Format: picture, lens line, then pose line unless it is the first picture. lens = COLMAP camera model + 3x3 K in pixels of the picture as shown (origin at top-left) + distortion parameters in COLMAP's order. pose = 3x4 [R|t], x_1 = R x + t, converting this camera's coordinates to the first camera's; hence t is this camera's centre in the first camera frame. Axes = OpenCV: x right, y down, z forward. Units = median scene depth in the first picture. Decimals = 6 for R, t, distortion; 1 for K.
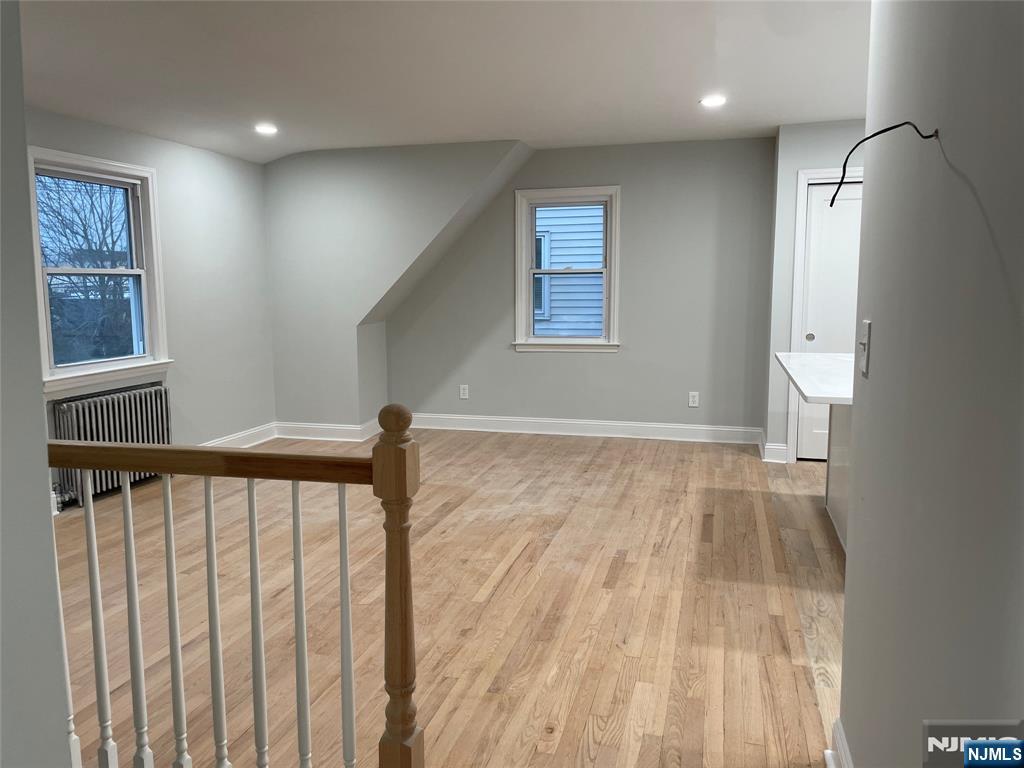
lens RADIAL K [[777.5, 0, 512.0], [0, 777.5, 384.0], [0, 0, 1]] dist [0.061675, 0.000321]
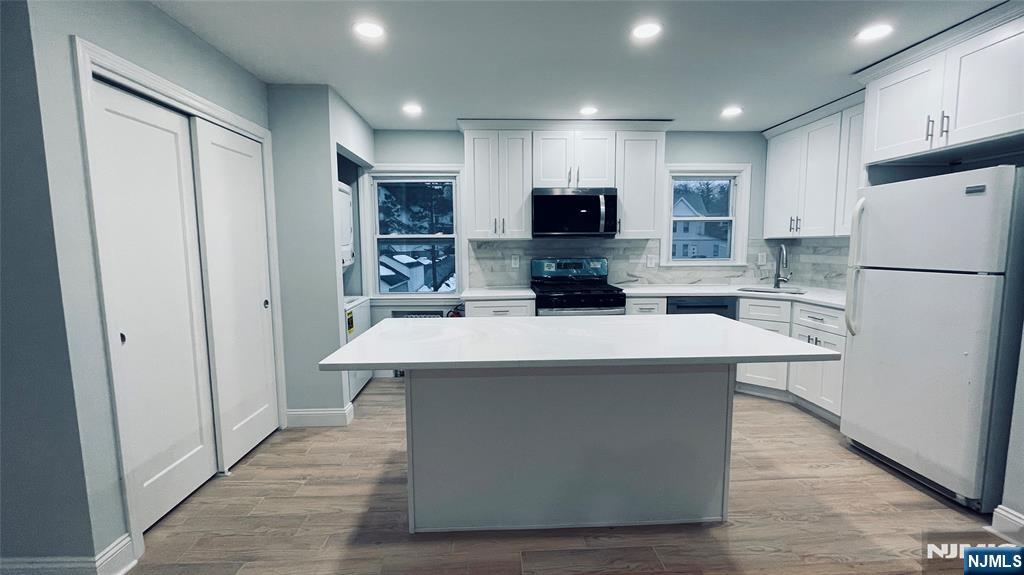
lens RADIAL K [[412.9, 0, 510.9], [0, 412.9, 285.4], [0, 0, 1]] dist [-0.000136, -0.000049]
pose [[-0.300289, -0.087453, 0.949831, 0.000133], [0.128872, 0.982938, 0.131244, -0.125934], [-0.945102, 0.161818, -0.283896, 0.984664]]
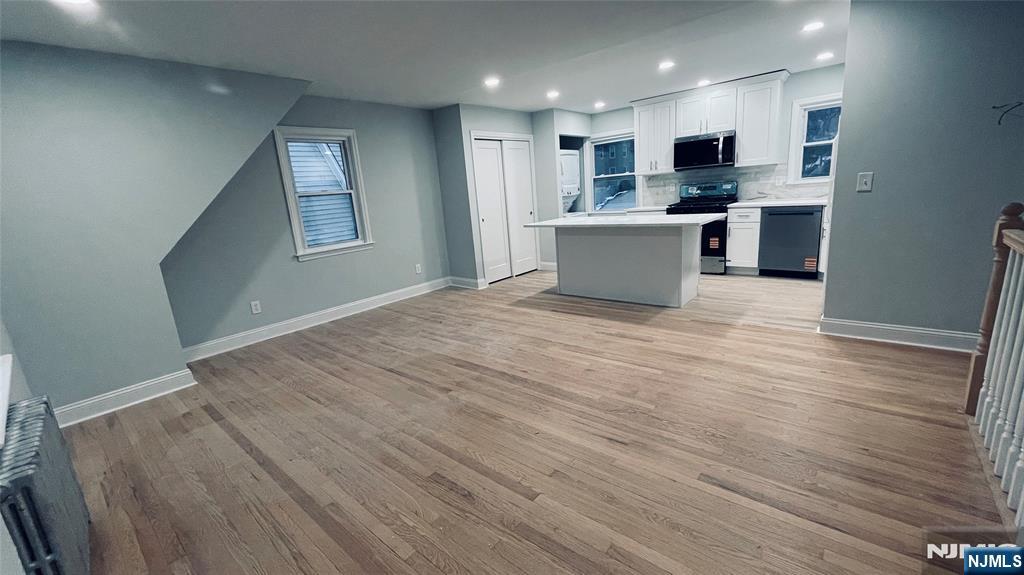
lens RADIAL K [[412.9, 0, 510.9], [0, 412.9, 285.4], [0, 0, 1]] dist [-0.000136, -0.000049]
pose [[0.423762, -0.230338, 0.875997, -0.624222], [0.191073, 0.968095, 0.162123, -0.069328], [-0.885391, 0.098677, 0.454253, 0.608019]]
